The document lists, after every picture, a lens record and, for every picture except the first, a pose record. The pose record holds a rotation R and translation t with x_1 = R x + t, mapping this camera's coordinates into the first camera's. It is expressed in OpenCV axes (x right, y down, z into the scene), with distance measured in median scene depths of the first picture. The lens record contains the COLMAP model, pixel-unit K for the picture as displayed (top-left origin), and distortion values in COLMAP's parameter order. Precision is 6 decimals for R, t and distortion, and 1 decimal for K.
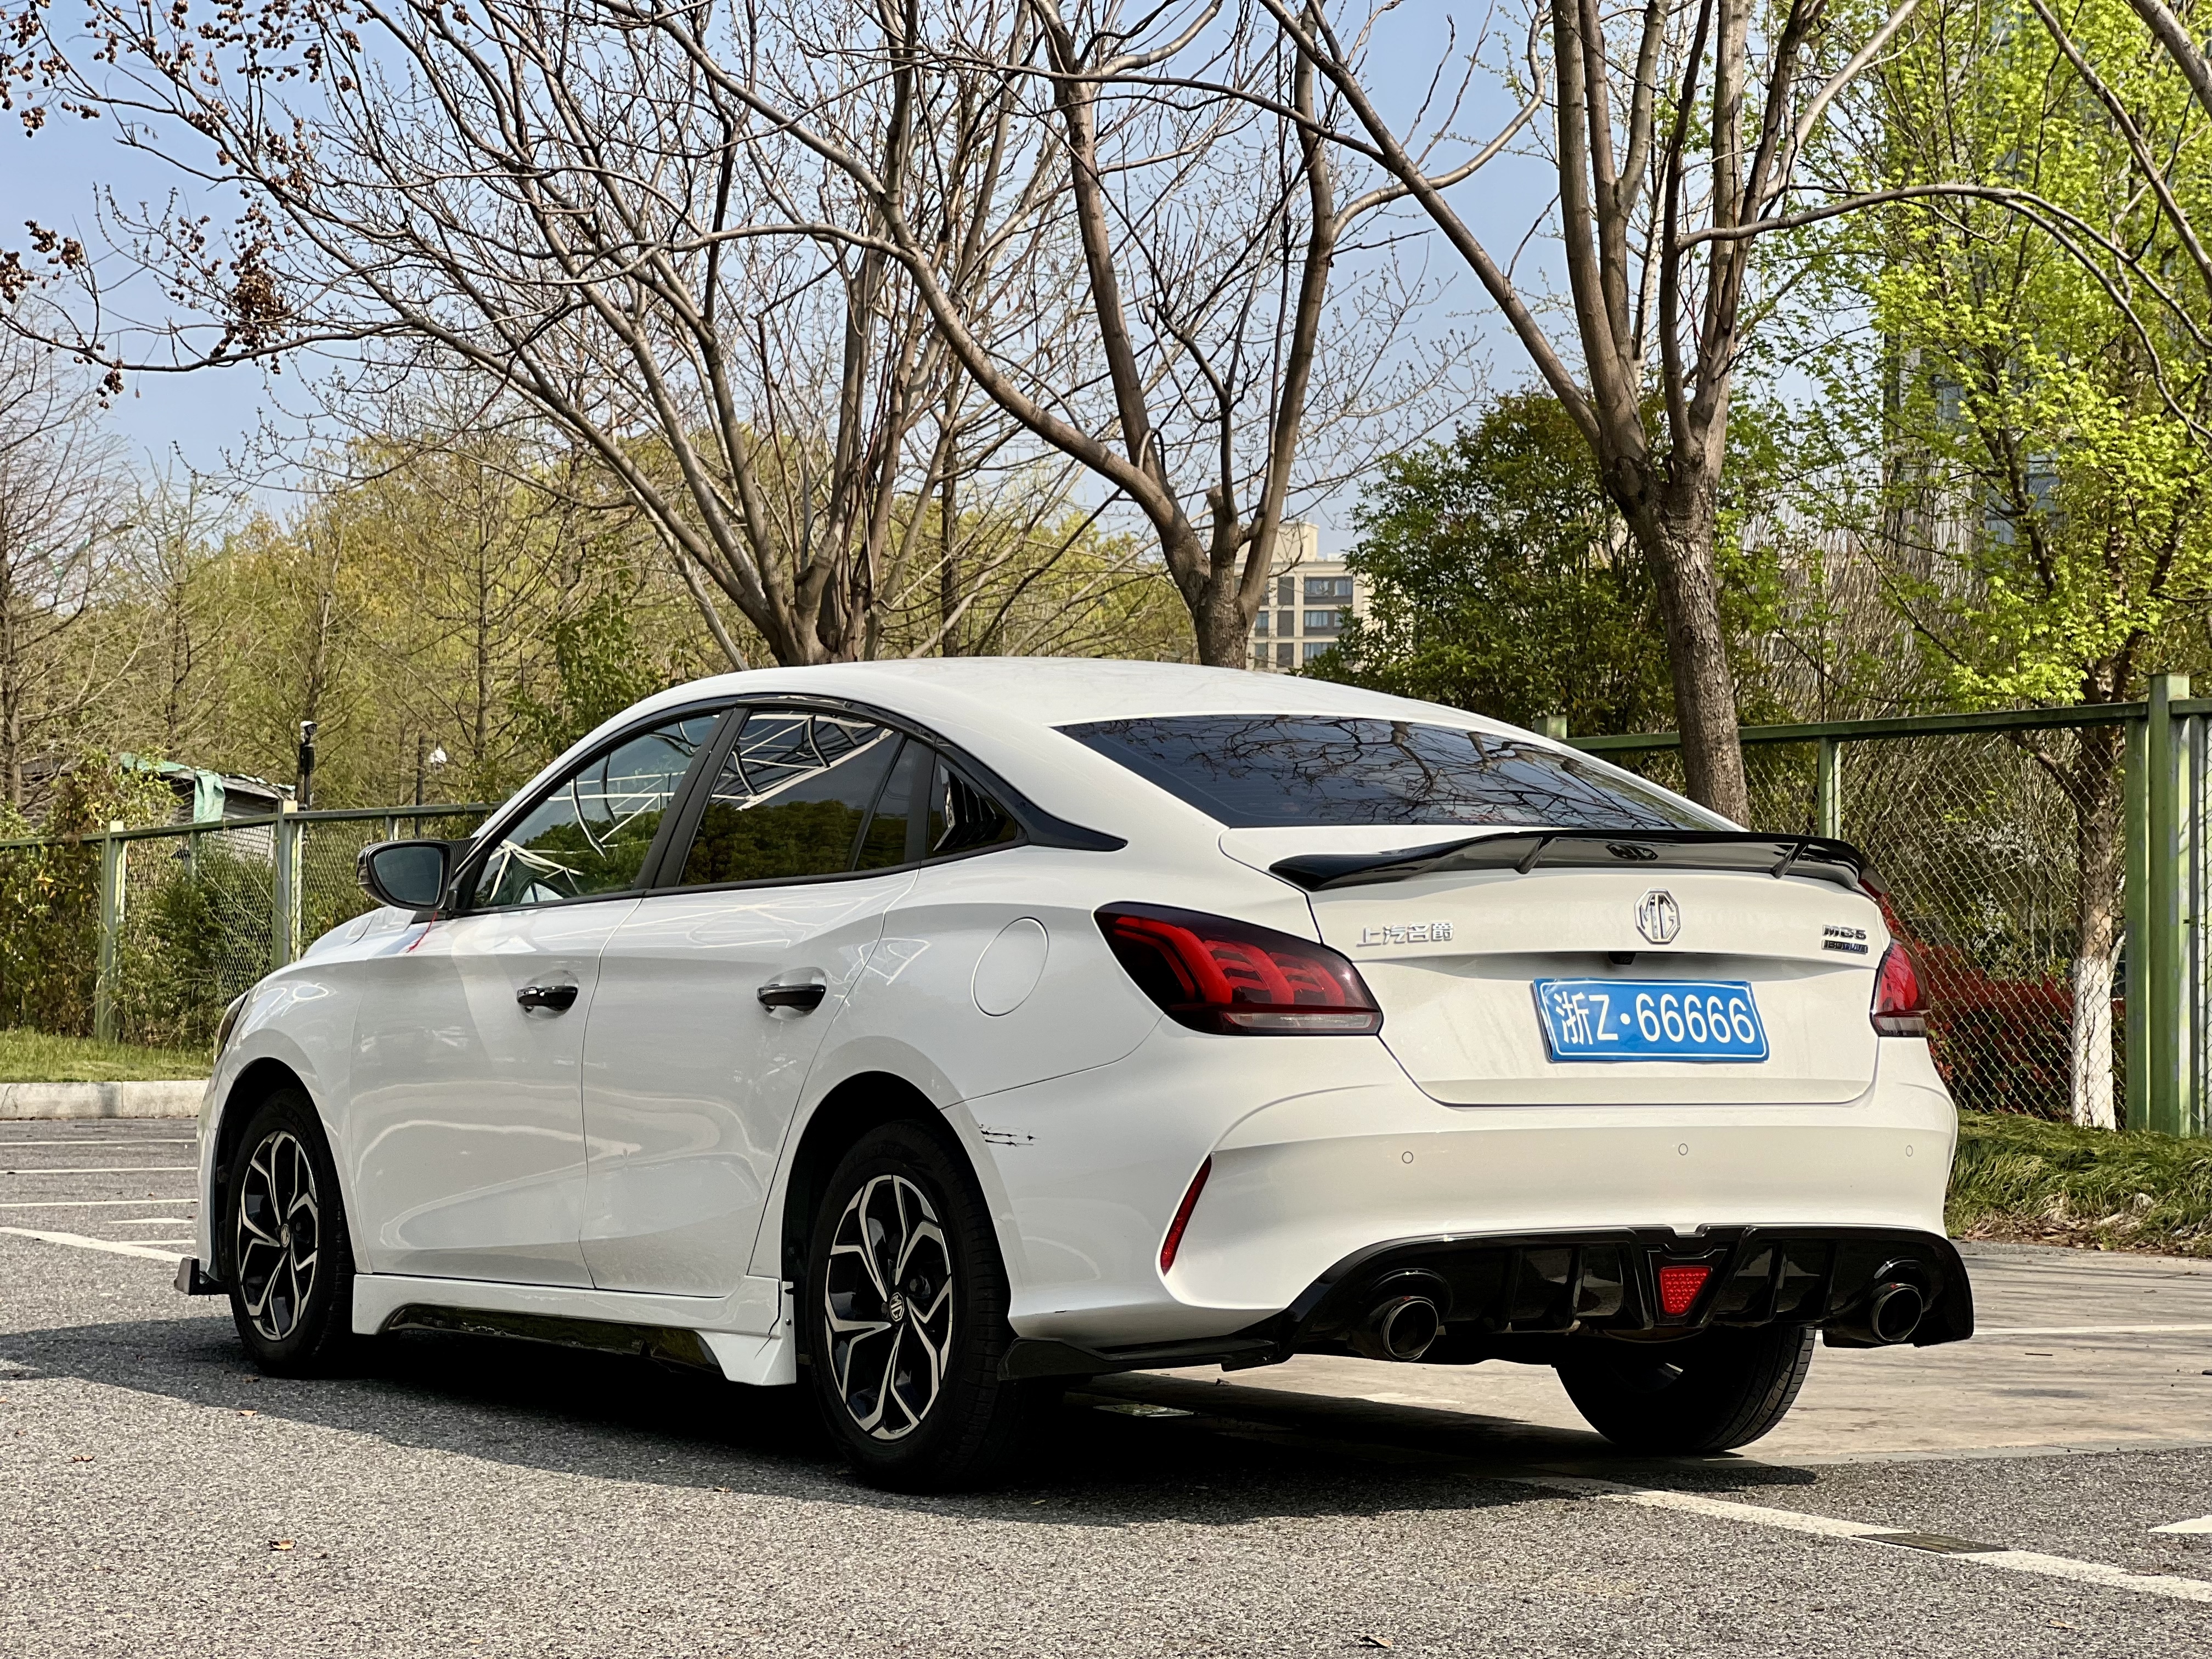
lens RADIAL K [[5121.5, 0, 1106.0], [0, 5121.5, 829.5], [0, 0, 1]] dist [-0.107665, 11.602237]
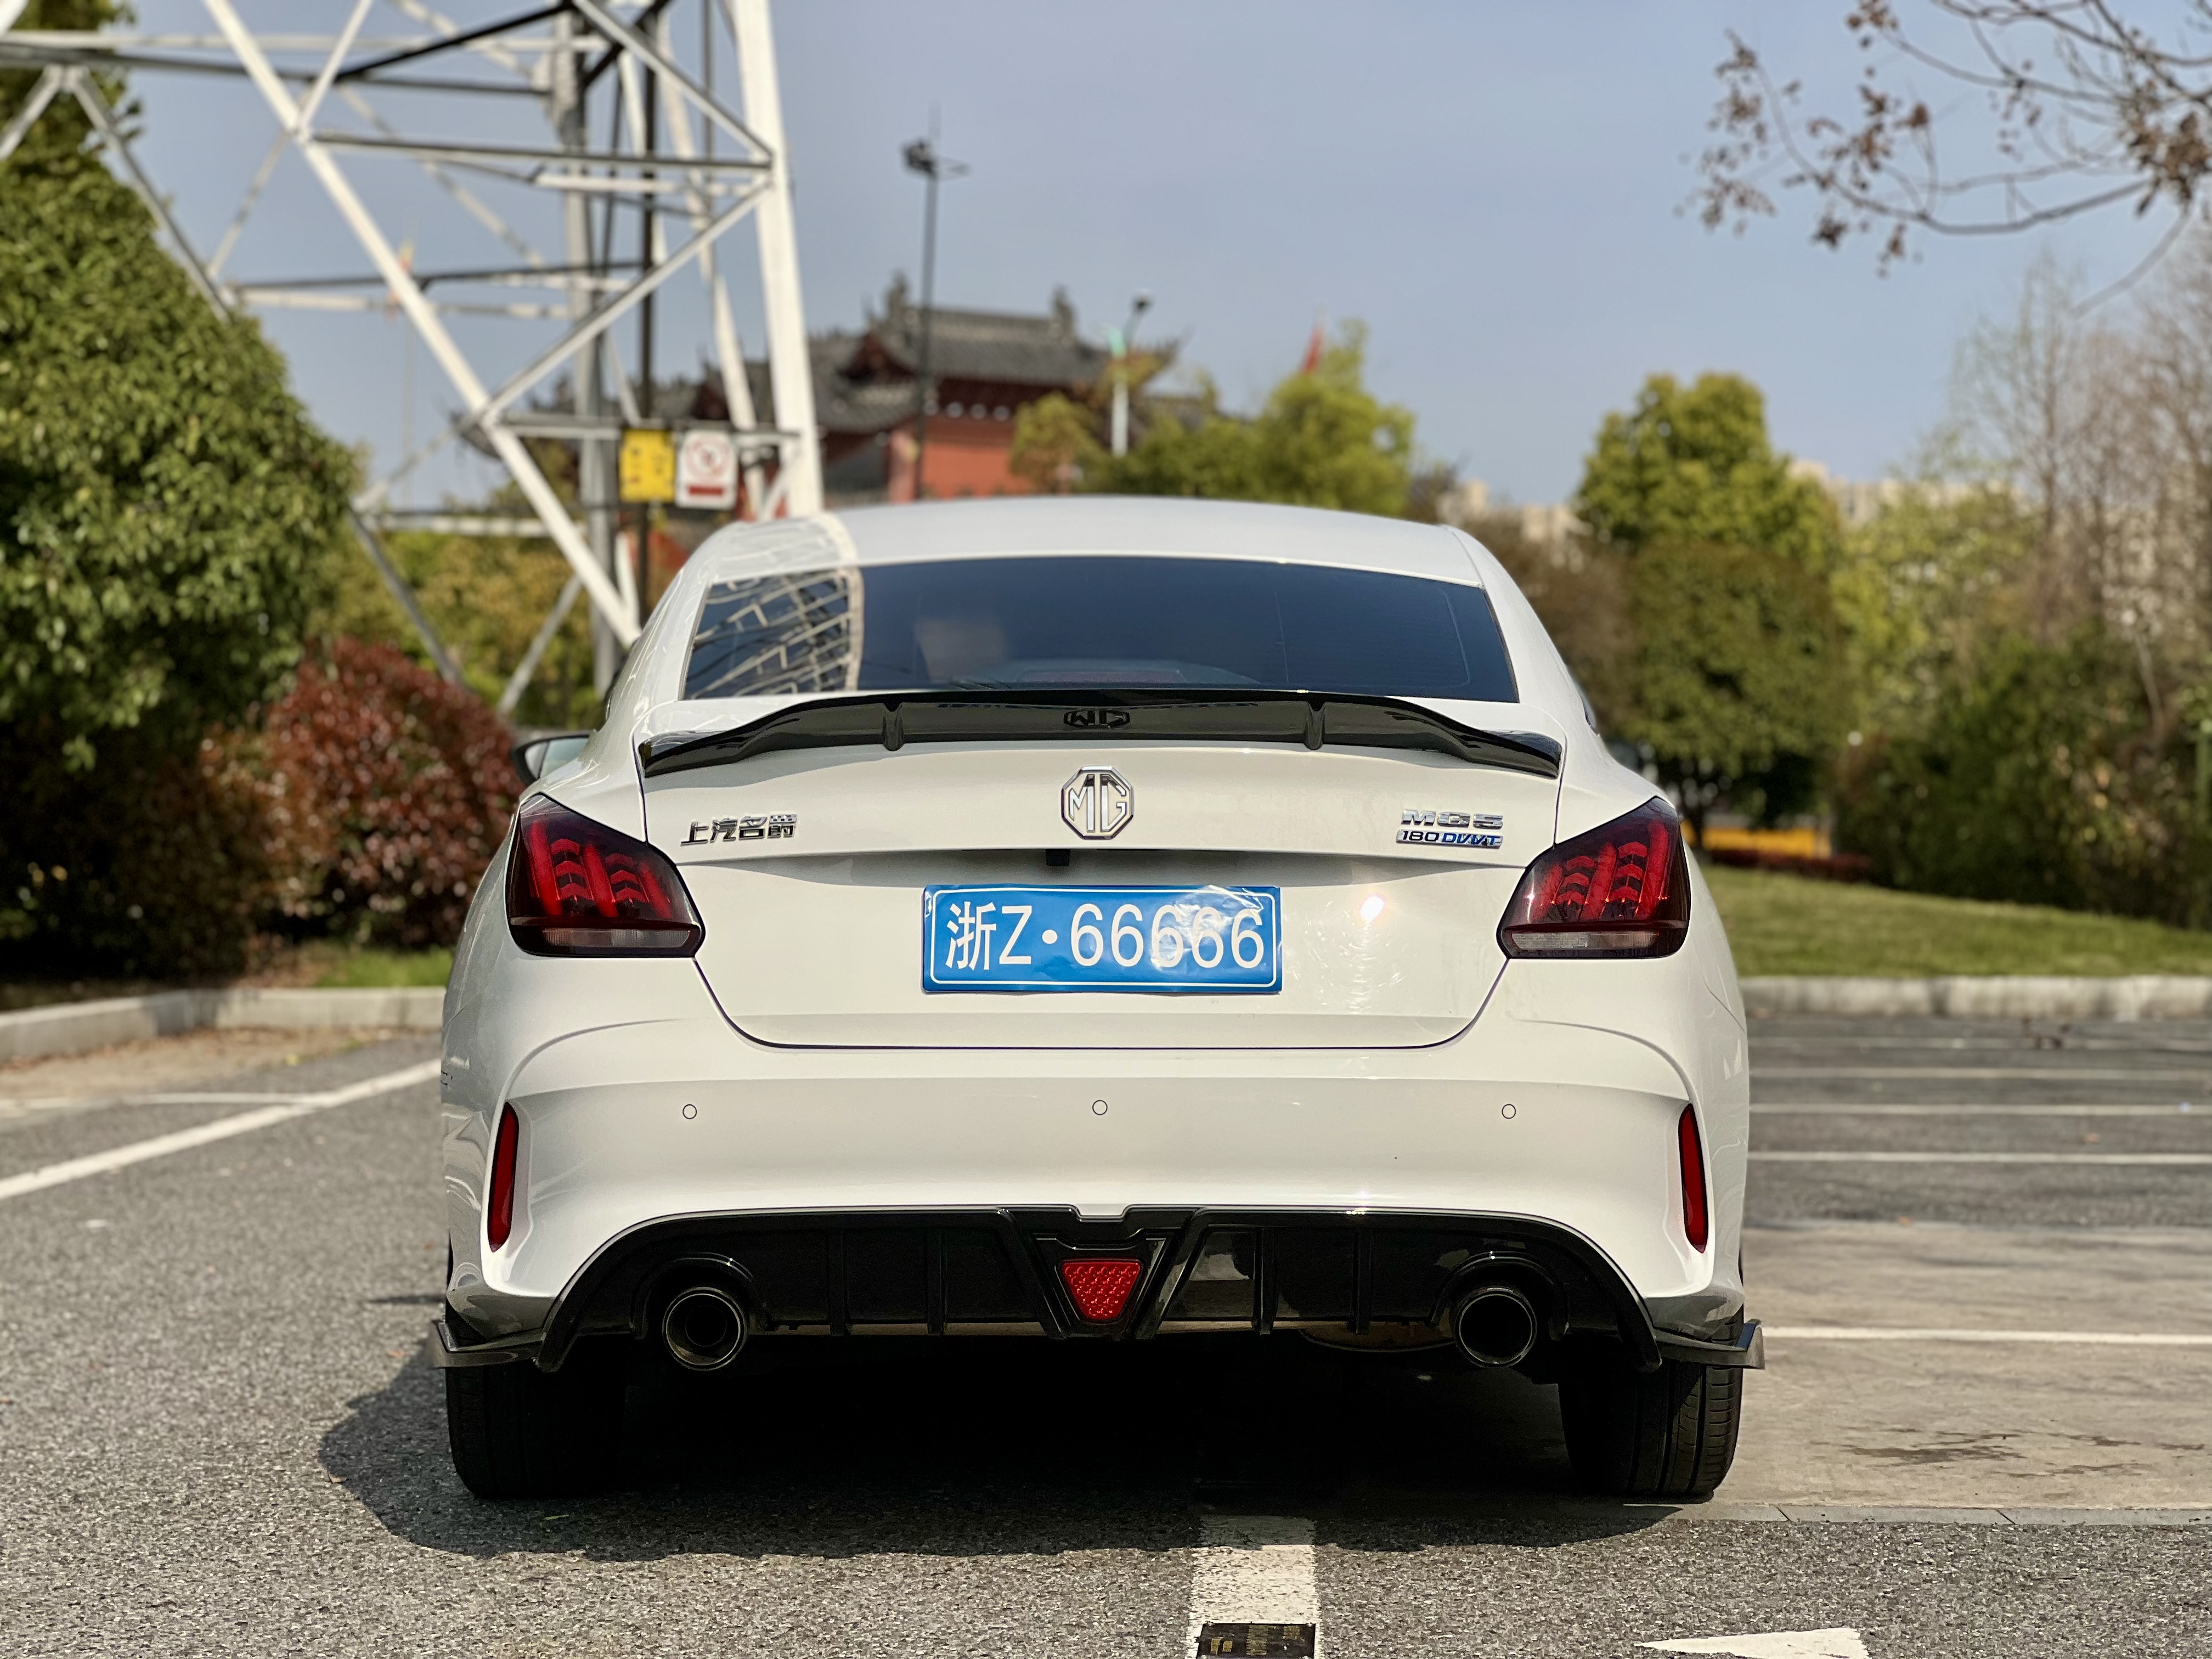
lens RADIAL K [[5121.5, 0, 1106.0], [0, 5121.5, 829.5], [0, 0, 1]] dist [-0.107665, 11.602237]
pose [[0.875732, -0.007921, -0.482733, 0.481407], [0.018299, 0.999692, 0.016793, 0.008138], [0.482451, -0.023540, 0.875606, 0.331773]]
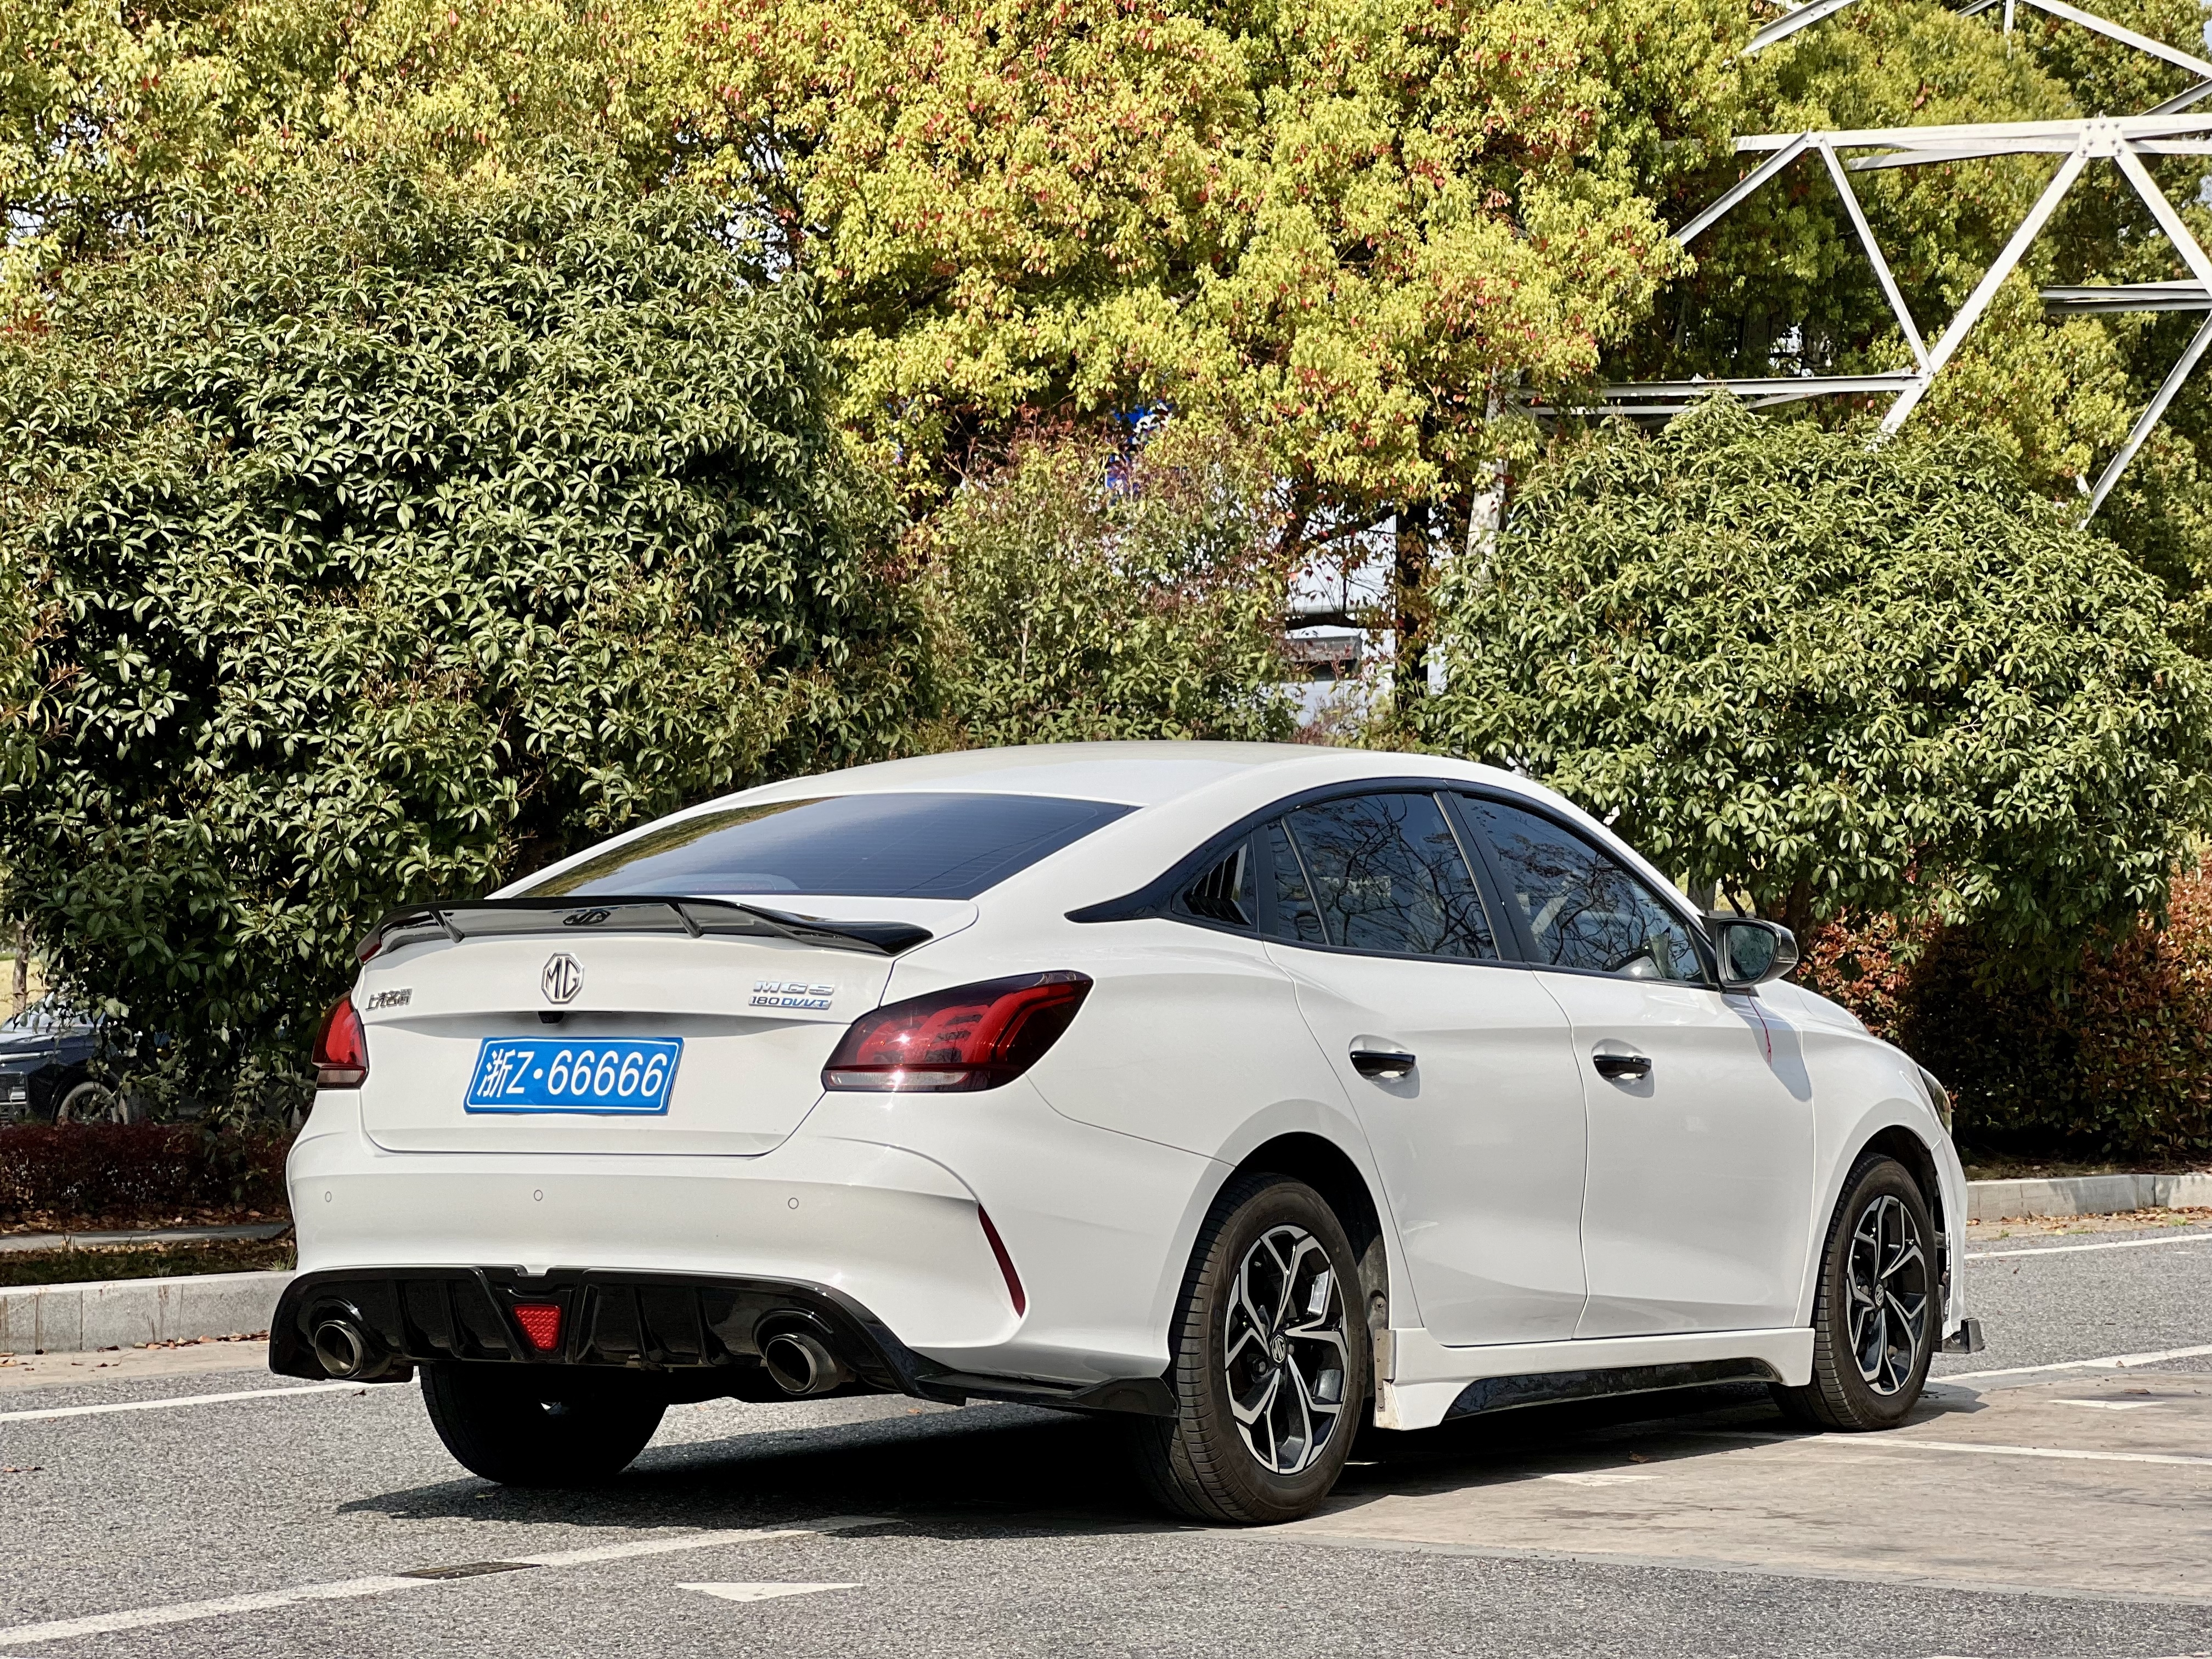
lens RADIAL K [[5121.5, 0, 1106.0], [0, 5121.5, 829.5], [0, 0, 1]] dist [-0.107665, 11.602237]
pose [[0.494112, -0.042745, -0.868347, 1.102547], [0.025769, 0.999072, -0.034517, 0.026004], [0.869016, -0.005321, 0.494755, 0.572018]]
